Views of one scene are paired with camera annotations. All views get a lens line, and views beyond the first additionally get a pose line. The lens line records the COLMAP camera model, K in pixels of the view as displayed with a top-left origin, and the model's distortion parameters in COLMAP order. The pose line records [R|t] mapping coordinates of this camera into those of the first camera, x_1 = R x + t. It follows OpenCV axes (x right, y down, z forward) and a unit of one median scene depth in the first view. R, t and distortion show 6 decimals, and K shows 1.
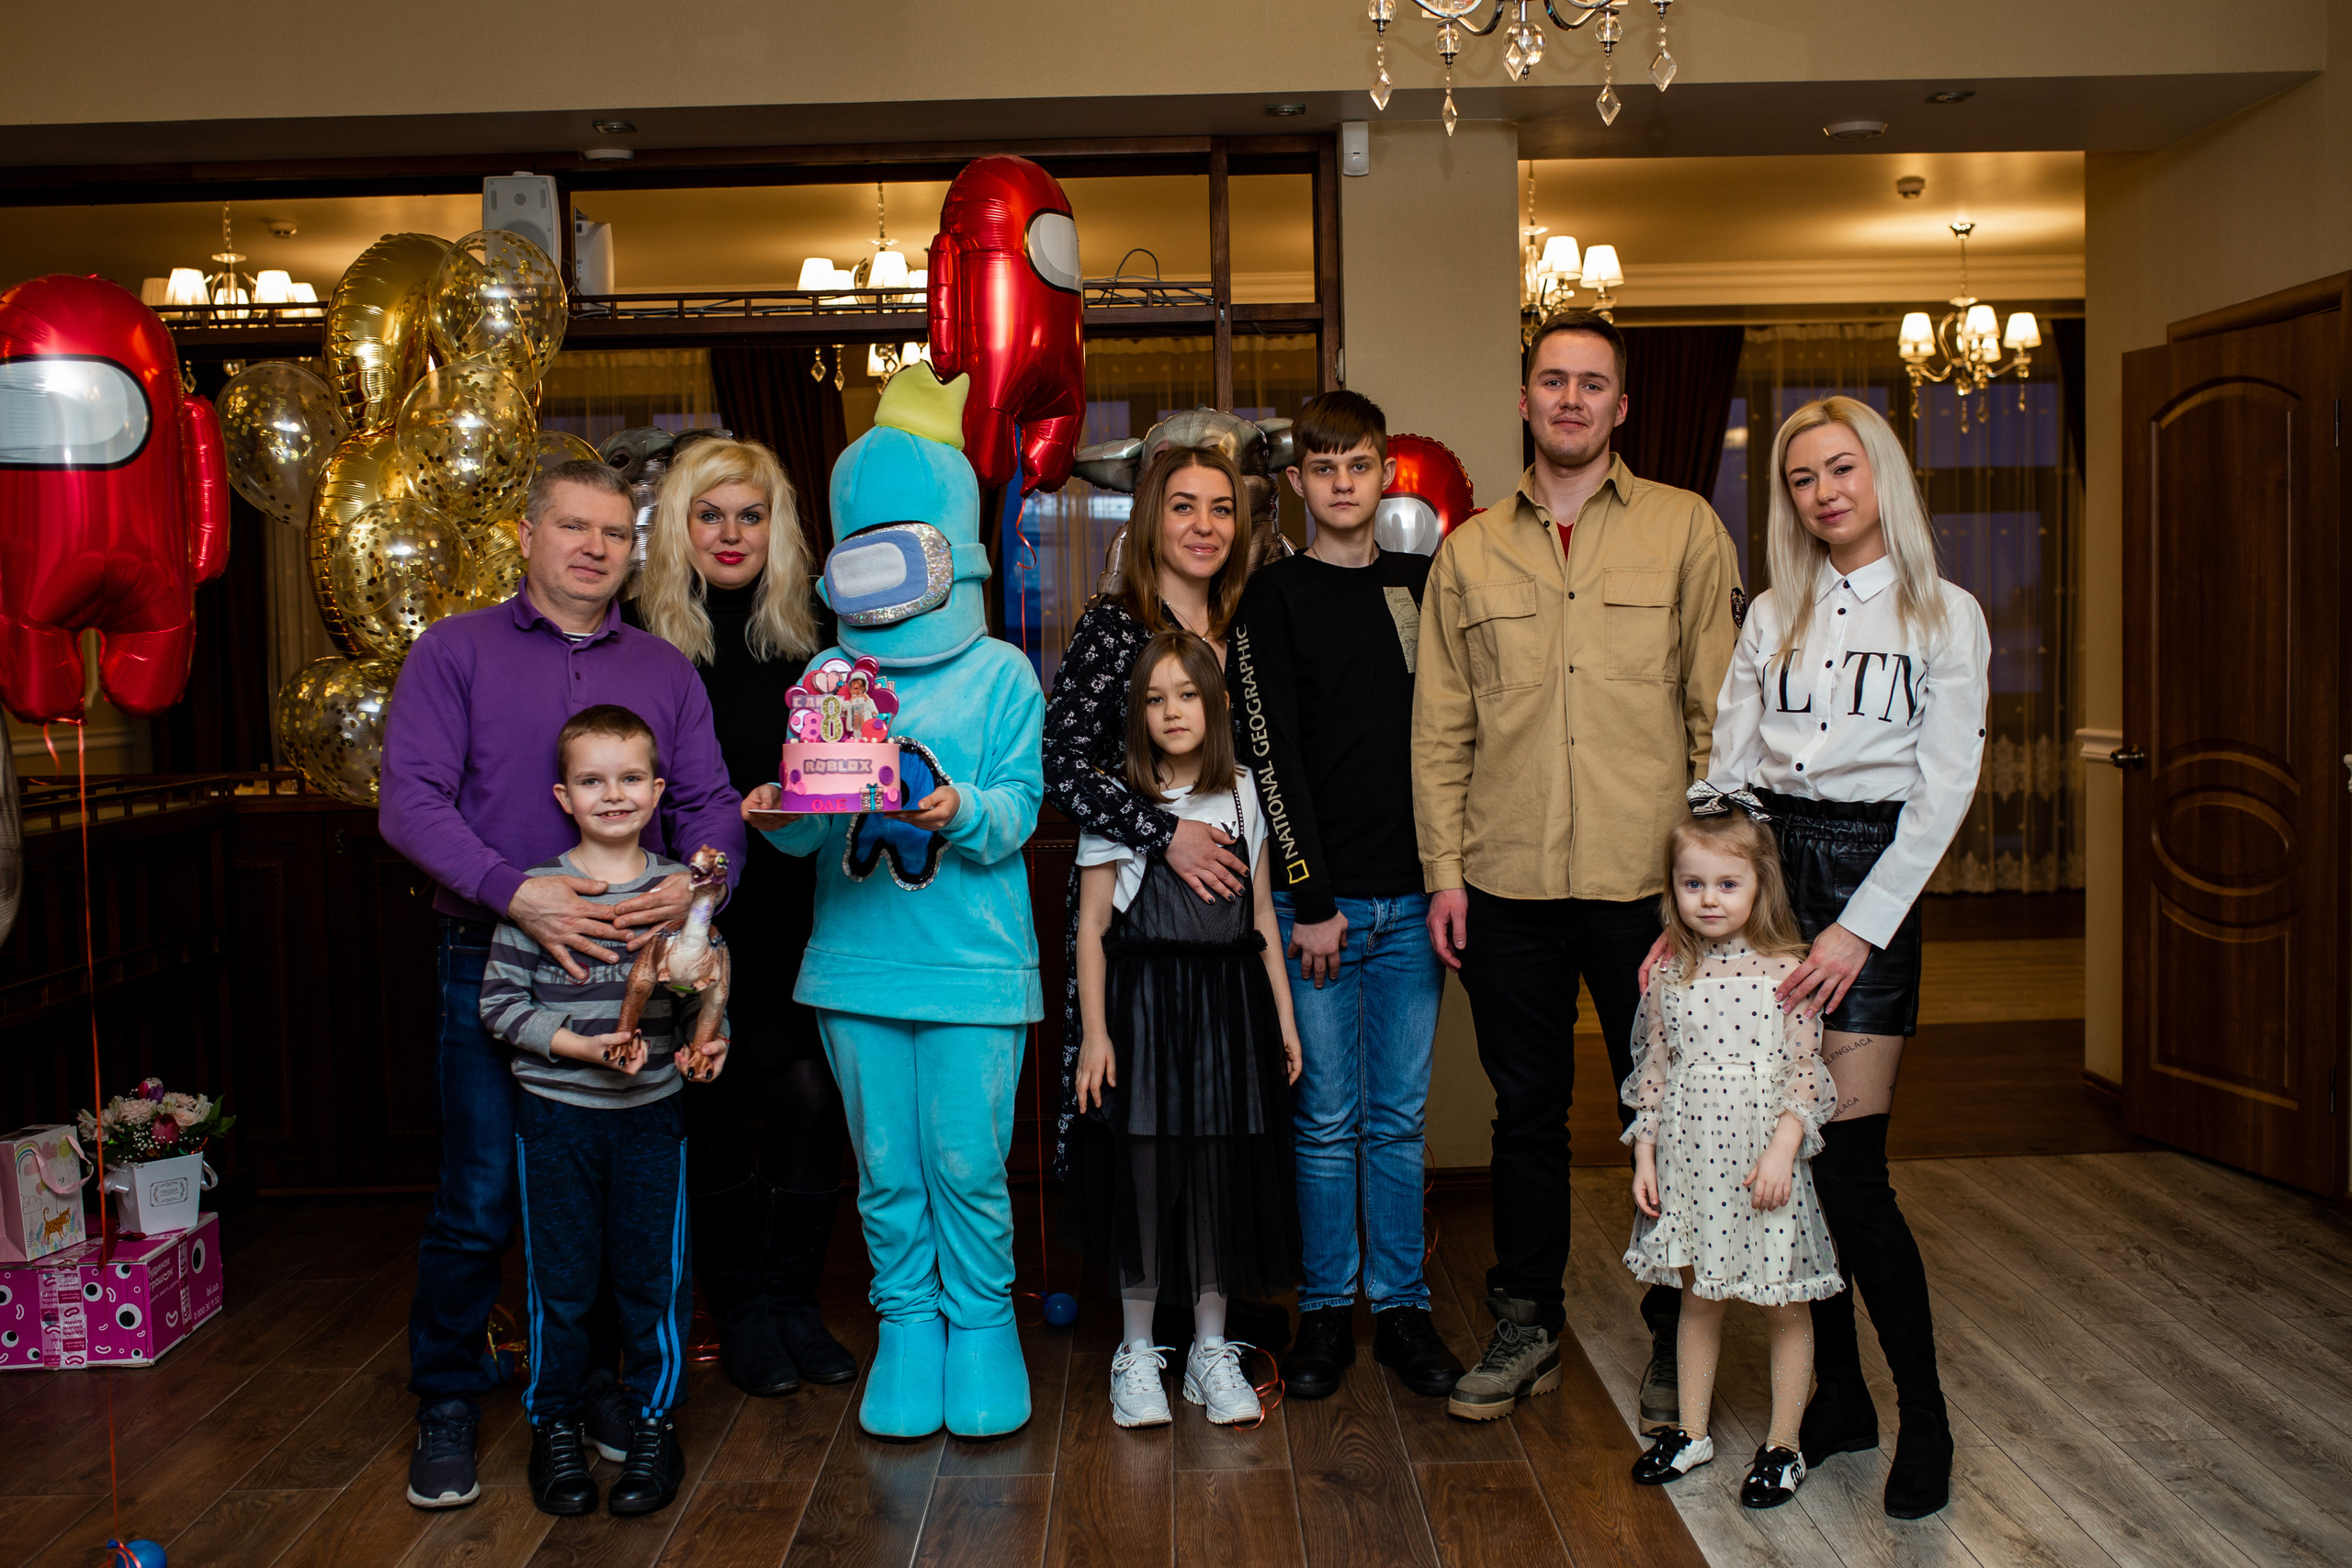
lens RADIAL K [[2300.6, 0, 1166.3], [0, 2300.6, 760.0], [0, 0, 1]] dist [0.017451, 0.000000]
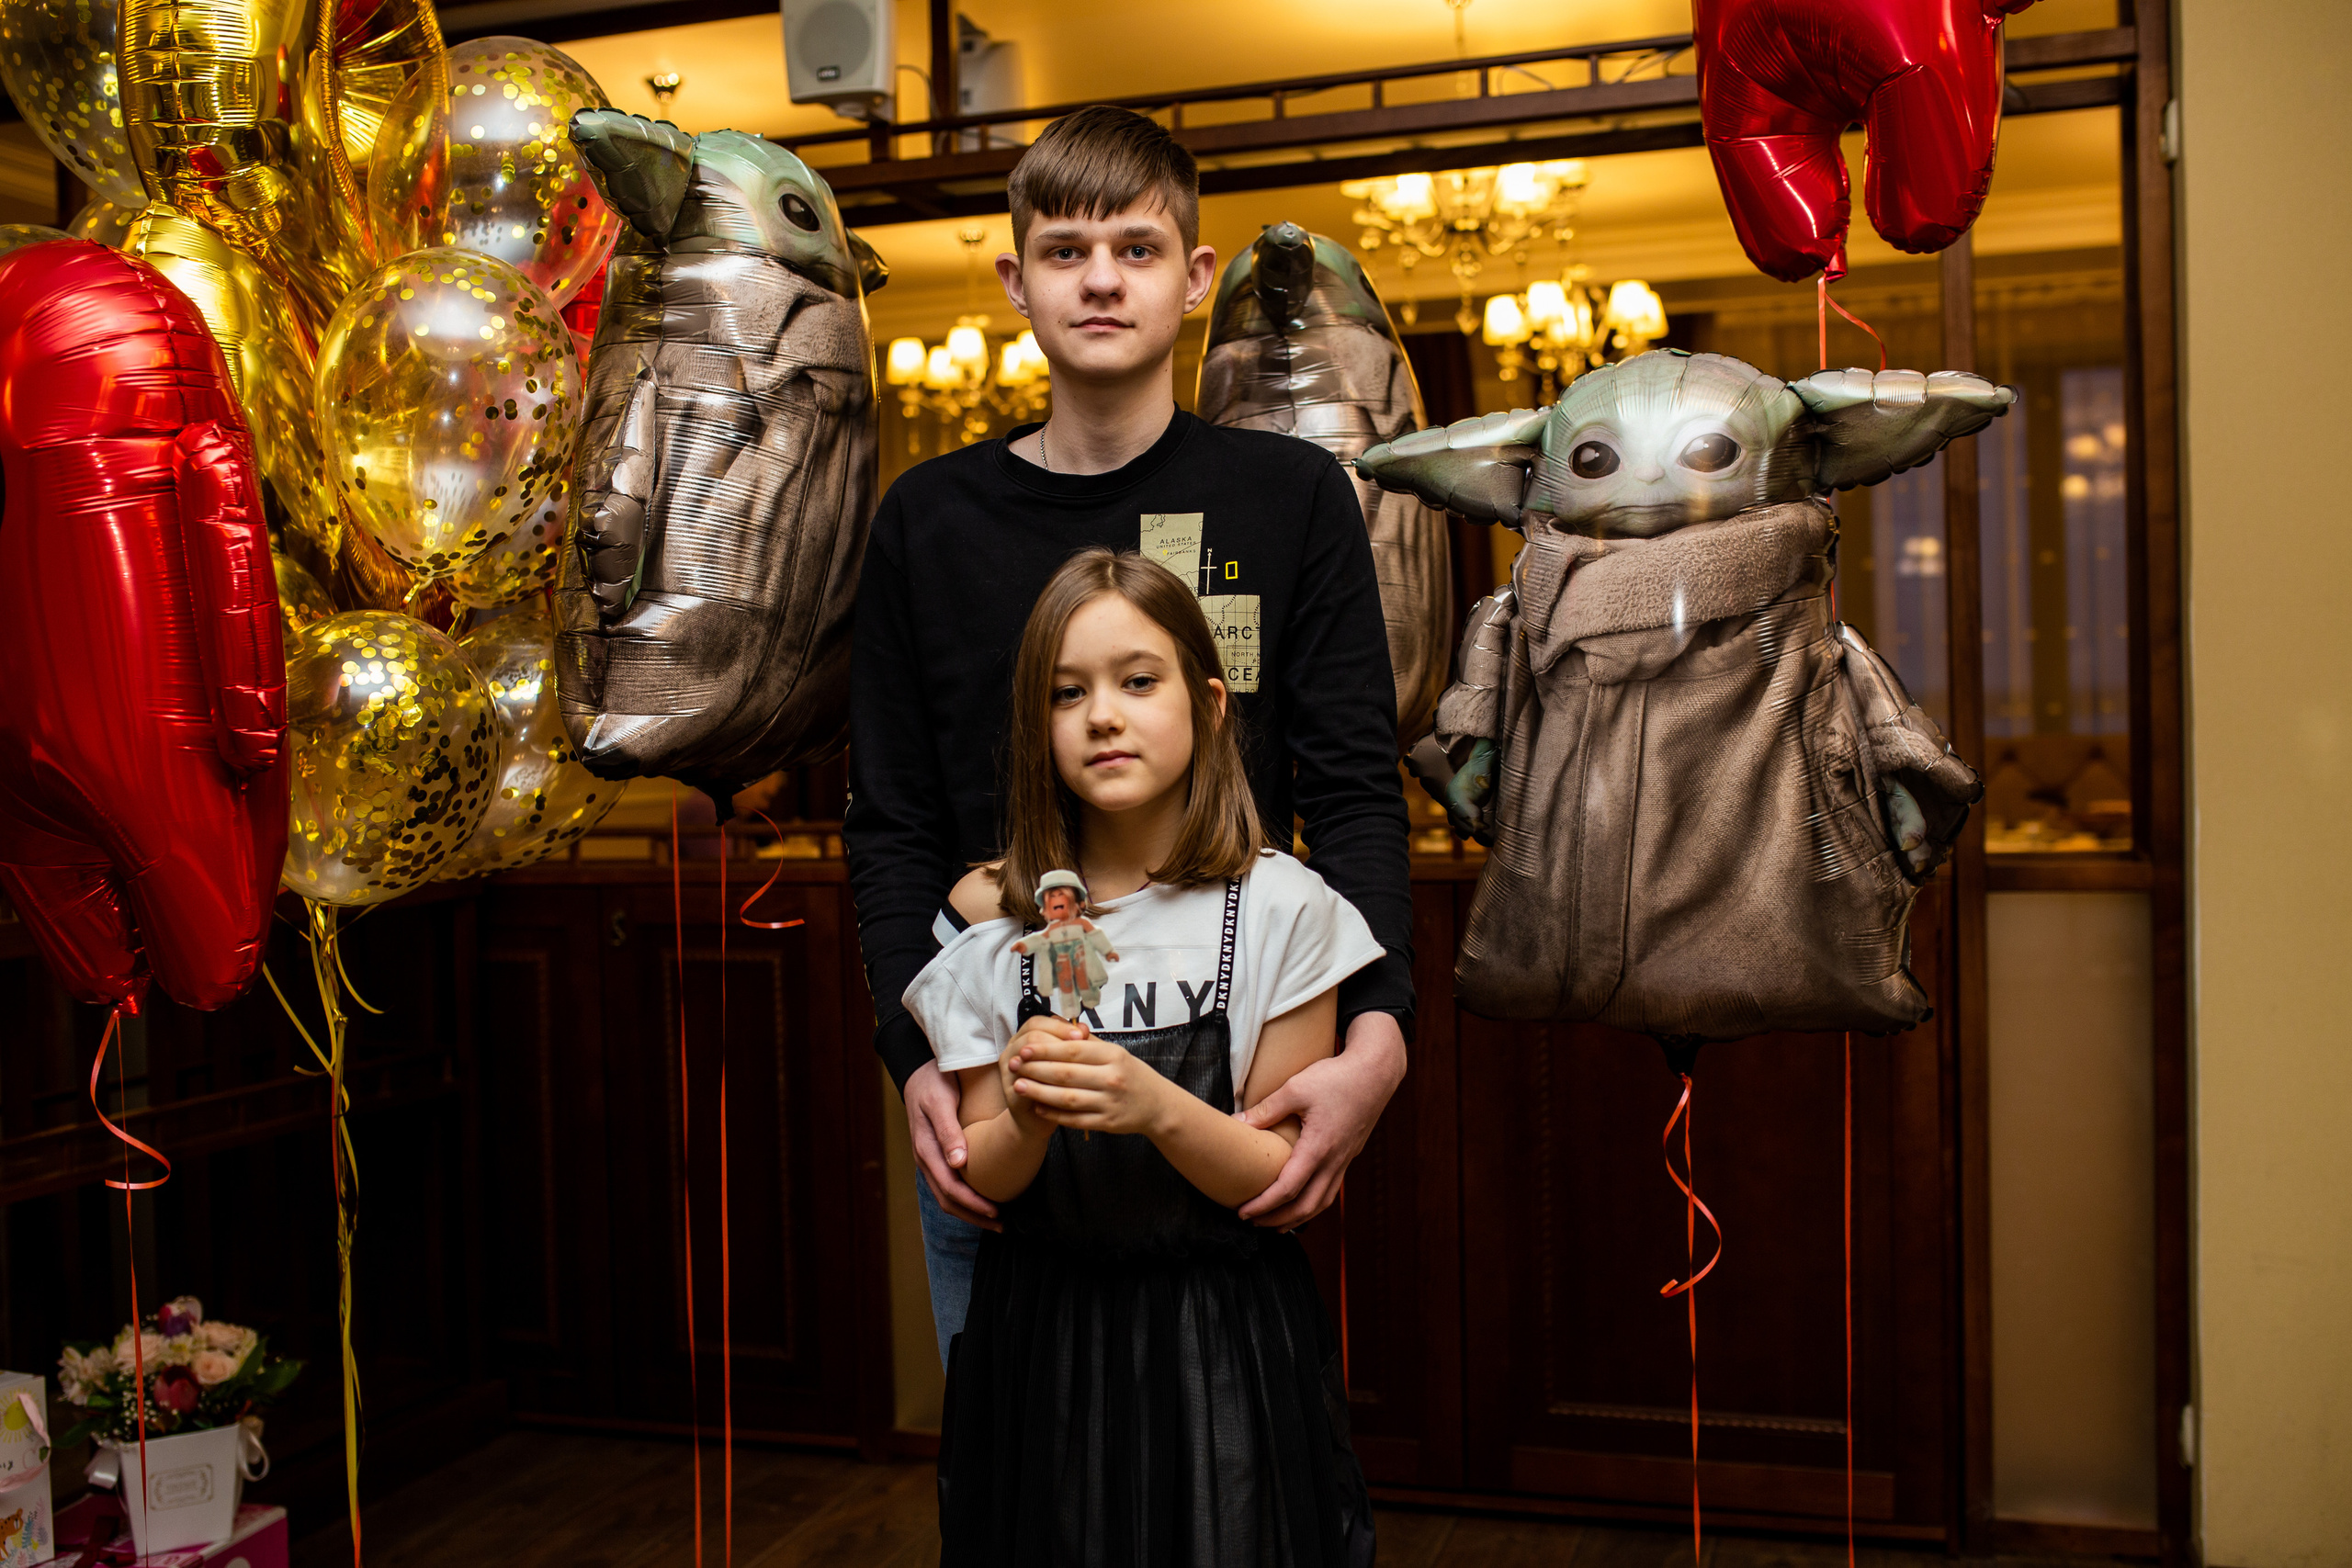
lens RADIAL K [[2300.6, 0, 1171.8], [0, 2300.6, 741.6], [0, 0, 1]] dist [0.017451, 0.000000]
pose [[0.950489, 0.004952, -0.310718, 0.021481], [-0.012596, 0.999665, -0.022597, -0.006428], [0.310502, 0.025392, 0.950234, 0.498271]]
